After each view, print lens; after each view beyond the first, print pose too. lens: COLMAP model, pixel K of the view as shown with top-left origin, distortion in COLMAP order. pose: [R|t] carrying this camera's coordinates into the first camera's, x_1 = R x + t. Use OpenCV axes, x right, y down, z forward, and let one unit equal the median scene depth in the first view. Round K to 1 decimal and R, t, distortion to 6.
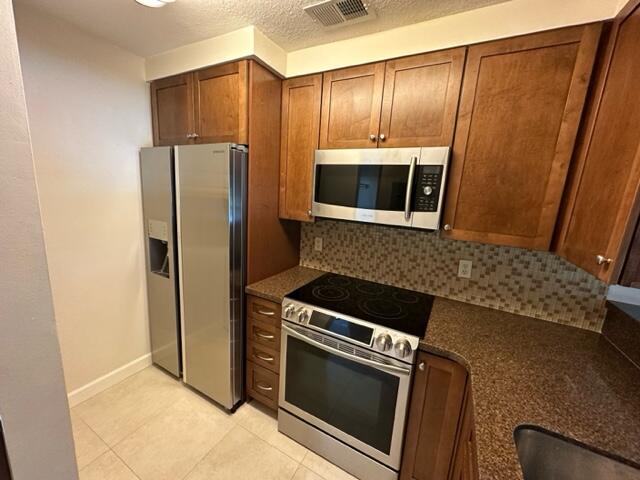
lens RADIAL K [[253.6, 0, 320.7], [0, 253.6, 239.6], [0, 0, 1]] dist [-0.000348, -0.000104]
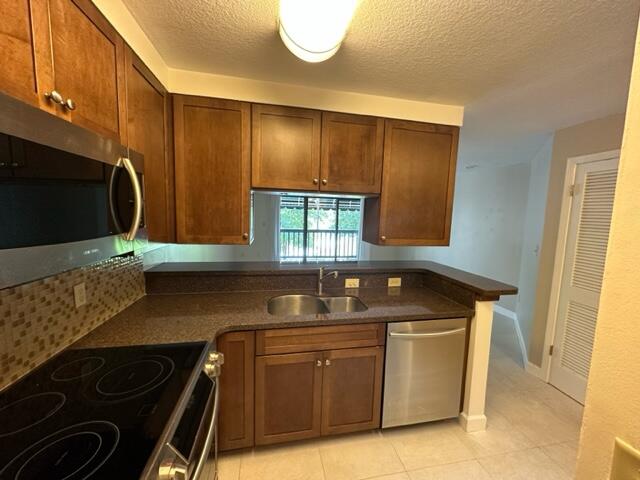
lens RADIAL K [[253.6, 0, 319.2], [0, 253.6, 237.9], [0, 0, 1]] dist [-0.000348, -0.000104]
pose [[-0.627111, -0.154877, 0.763377, -0.476689], [0.081285, 0.961671, 0.261883, -0.202801], [-0.774677, 0.226280, -0.590485, 0.847739]]
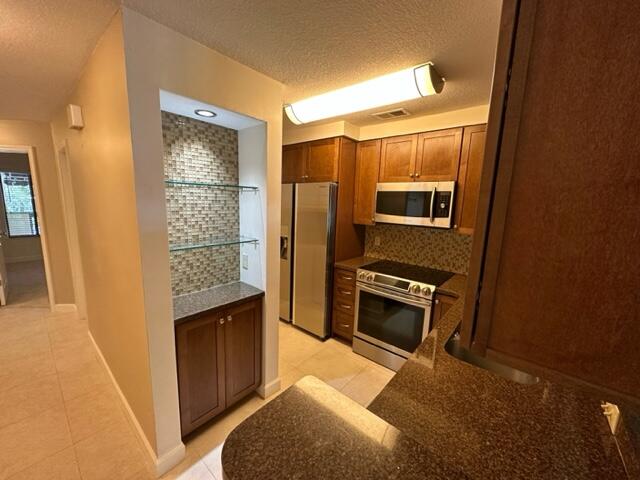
lens RADIAL K [[253.6, 0, 320.8], [0, 253.6, 240.7], [0, 0, 1]] dist [-0.000348, -0.000104]
pose [[0.978288, 0.004779, -0.207196, -0.032673], [-0.012847, 0.999210, -0.037612, 0.101067], [0.206852, 0.039457, 0.977576, -0.705064]]
